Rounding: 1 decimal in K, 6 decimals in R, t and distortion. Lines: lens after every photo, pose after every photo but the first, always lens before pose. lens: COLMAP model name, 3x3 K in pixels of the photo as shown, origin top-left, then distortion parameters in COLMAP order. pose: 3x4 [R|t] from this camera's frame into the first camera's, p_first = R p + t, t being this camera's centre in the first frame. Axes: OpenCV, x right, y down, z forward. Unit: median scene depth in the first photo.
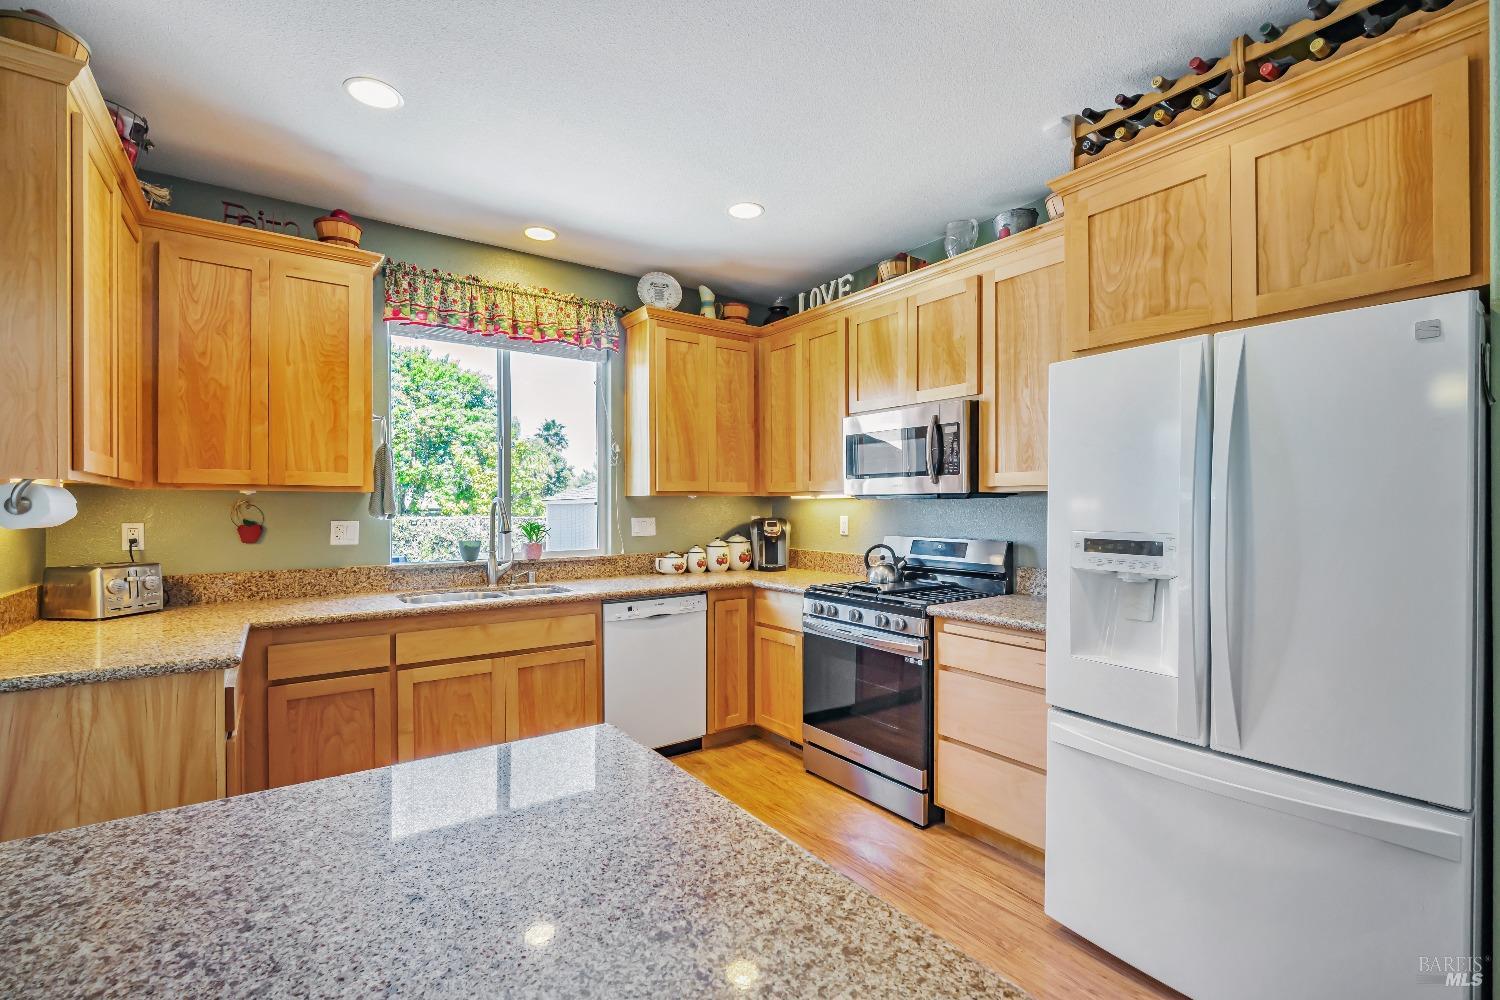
lens RADIAL K [[656.1, 0, 729.2], [0, 656.1, 510.7], [0, 0, 1]] dist [-0.007351, 0.000149]
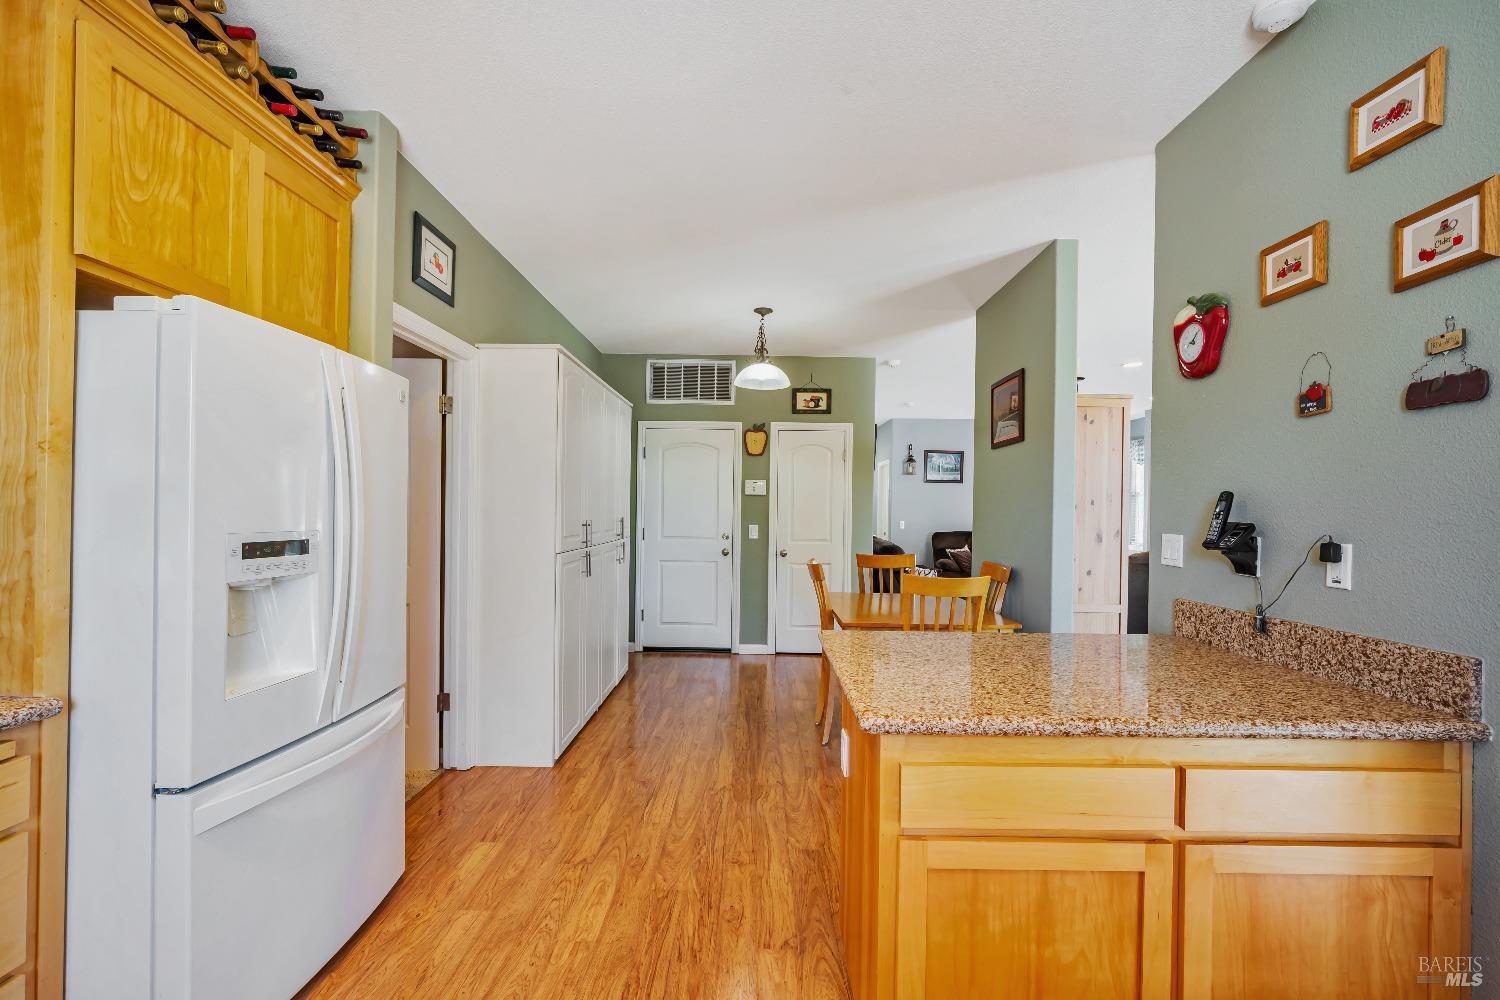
lens RADIAL K [[664.7, 0, 752.4], [0, 664.7, 504.4], [0, 0, 1]] dist [-0.006438, 0.000199]
pose [[-0.821865, -0.005200, 0.569658, -0.238624], [-0.009329, 0.999947, -0.004333, -0.003686], [-0.569605, -0.008876, -0.821870, 0.750546]]
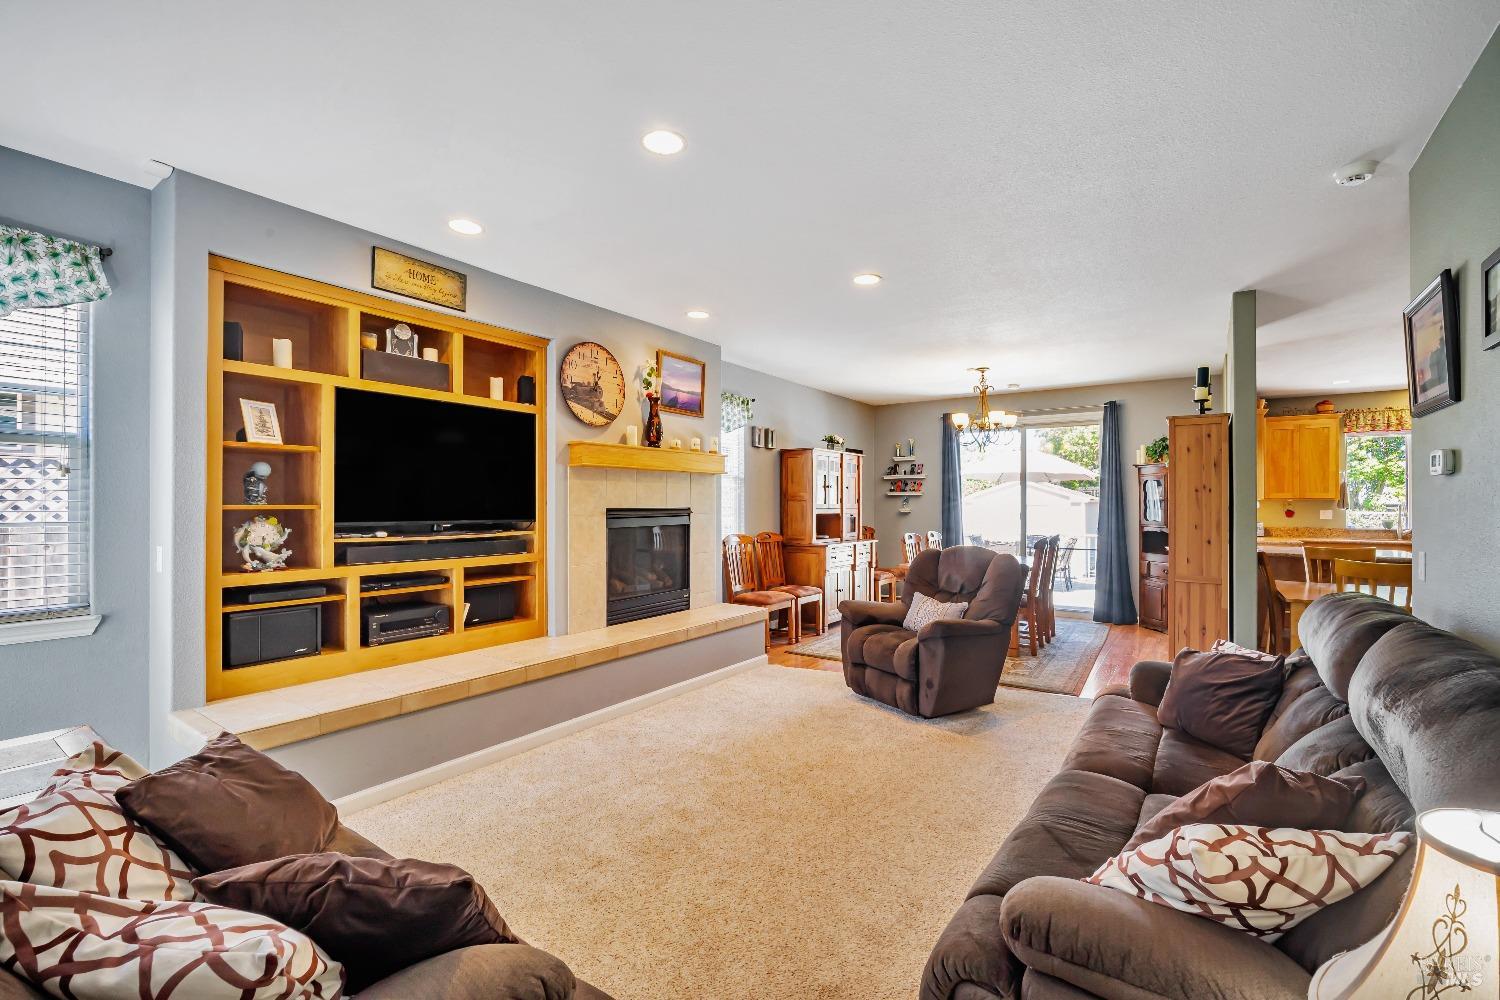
lens RADIAL K [[664.7, 0, 752.4], [0, 664.7, 504.4], [0, 0, 1]] dist [-0.006438, 0.000199]
pose [[0.358365, 0.005188, -0.933567, 0.996123], [-0.006733, 0.999973, 0.002973, -0.001447], [0.933557, 0.005220, 0.358390, -1.961663]]
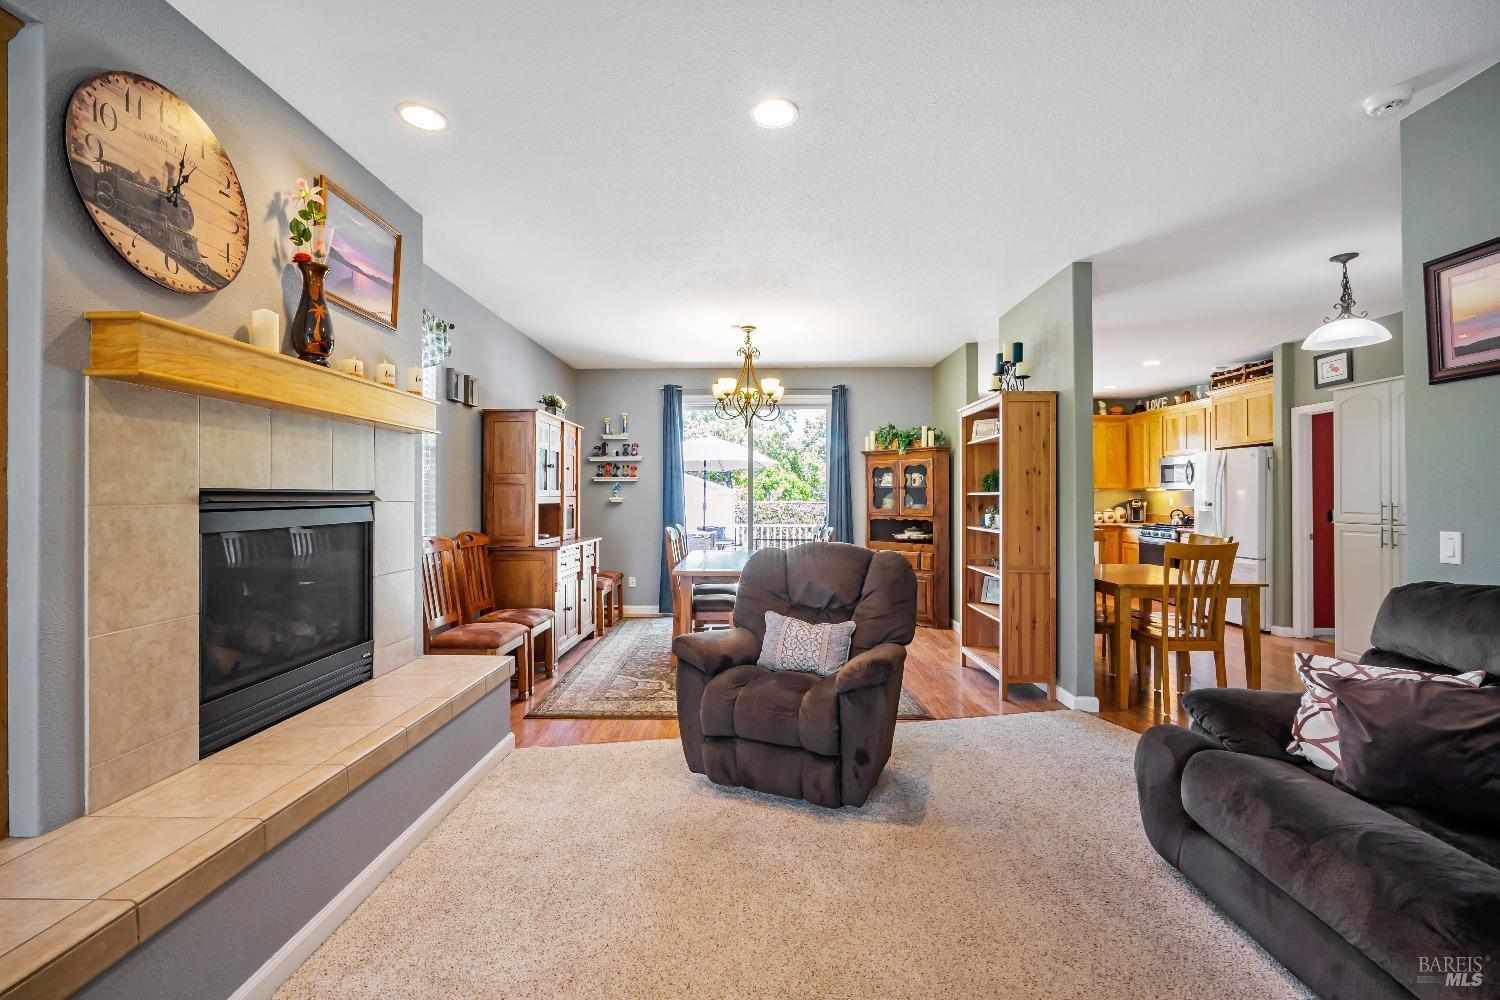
lens RADIAL K [[657.1, 0, 745.7], [0, 657.1, 494.0], [0, 0, 1]] dist [-0.007044, 0.001225]
pose [[0.814175, 0.000007, -0.580620, 0.339917], [-0.005248, 0.999959, -0.007347, 0.020168], [0.580596, 0.009029, 0.814142, -1.944364]]
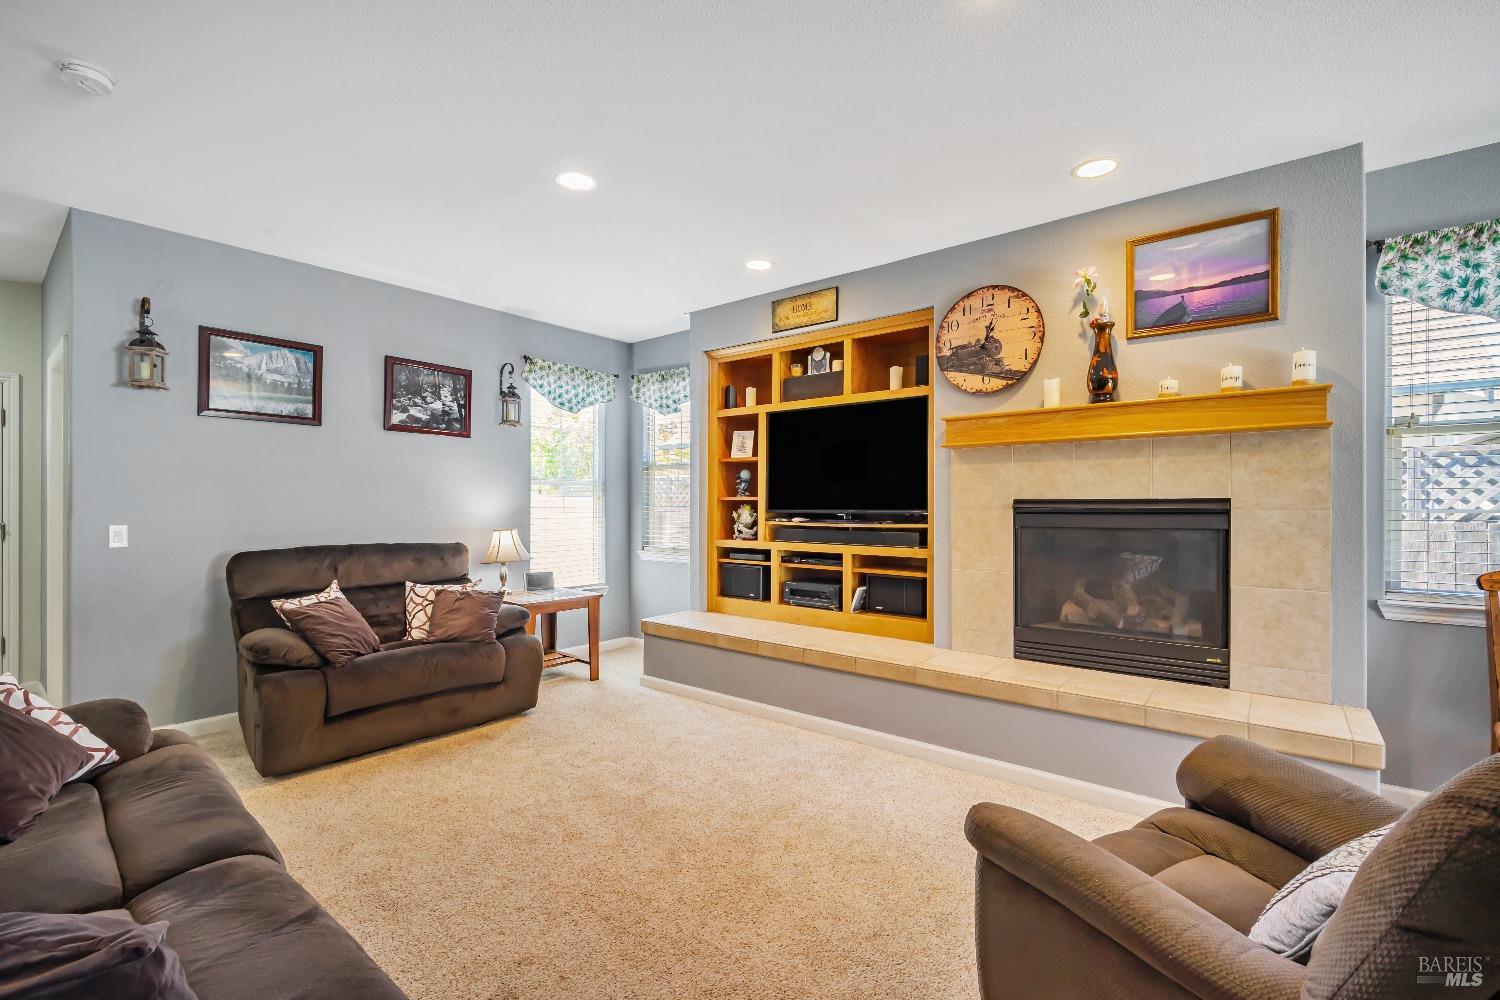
lens RADIAL K [[654.6, 0, 746.3], [0, 654.6, 504.5], [0, 0, 1]] dist [-0.007138, 0.000765]
pose [[-0.961194, 0.000788, -0.275873, 0.271707], [-0.000310, 0.999992, 0.003937, 0.017058], [0.275874, 0.003869, -0.961186, -0.892618]]
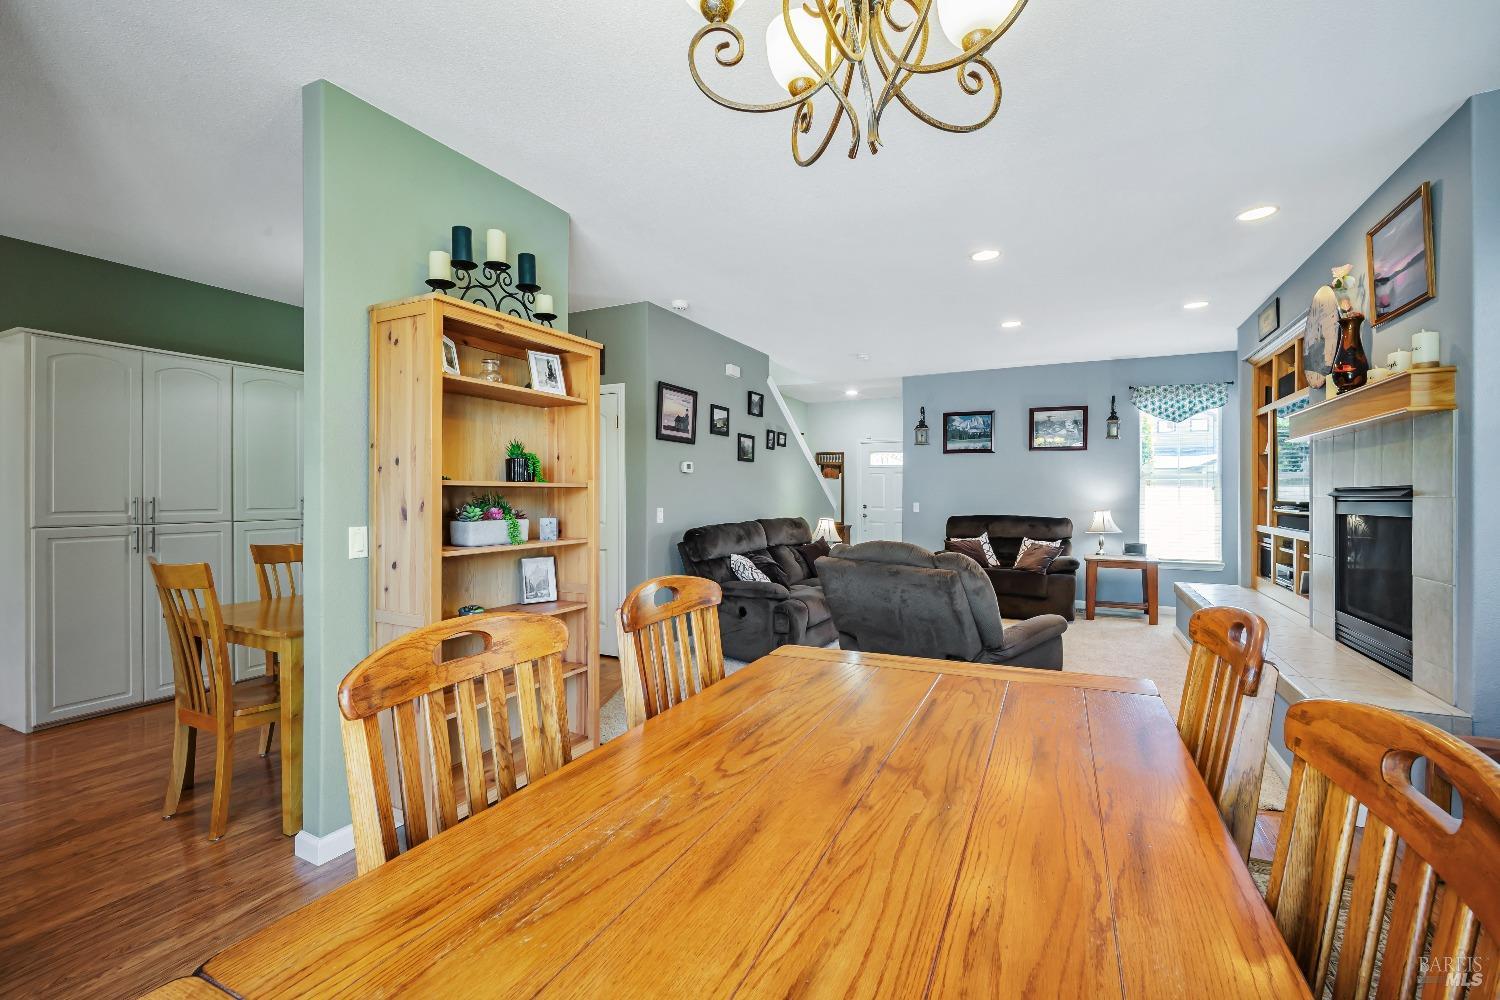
lens RADIAL K [[660.6, 0, 750.0], [0, 660.6, 500.0], [0, 0, 1]] dist [-0.003891, 0.000229]
pose [[-0.492454, -0.005618, 0.870320, -0.876784], [0.003402, 0.999959, 0.008380, 0.020073], [-0.870332, 0.007088, -0.492415, -0.391304]]
